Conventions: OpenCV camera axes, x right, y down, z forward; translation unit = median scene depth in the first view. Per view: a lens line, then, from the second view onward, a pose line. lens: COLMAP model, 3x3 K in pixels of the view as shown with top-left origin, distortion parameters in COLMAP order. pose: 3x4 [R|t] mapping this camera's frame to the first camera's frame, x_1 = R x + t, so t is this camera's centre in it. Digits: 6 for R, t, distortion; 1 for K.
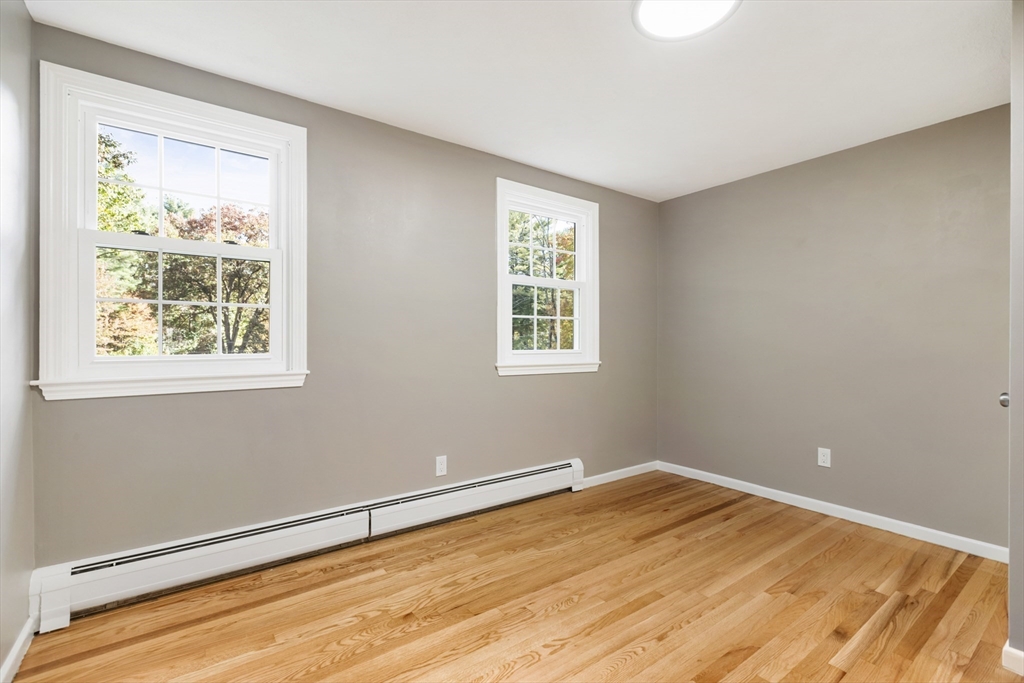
lens RADIAL K [[463.2, 0, 513.8], [0, 463.2, 342.8], [0, 0, 1]] dist [0.001059, -0.000698]
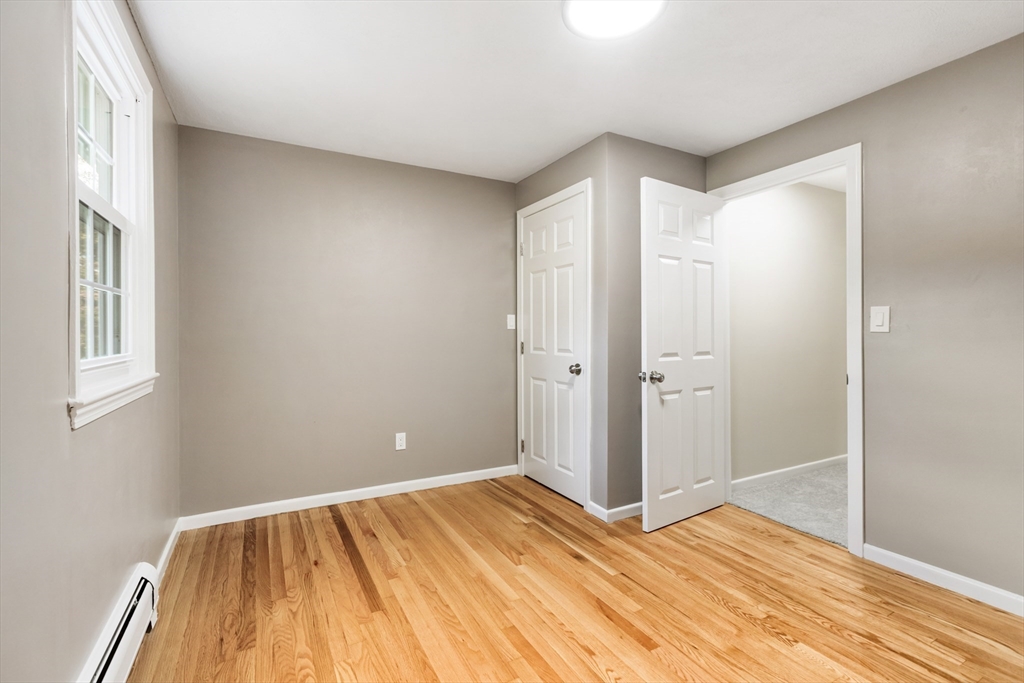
lens RADIAL K [[463.2, 0, 512.0], [0, 463.2, 330.6], [0, 0, 1]] dist [0.001059, -0.000698]
pose [[0.130844, 0.000201, 0.991403, -0.425610], [0.006327, 0.999979, -0.001038, -0.009520], [-0.991383, 0.006408, 0.130840, 0.688074]]
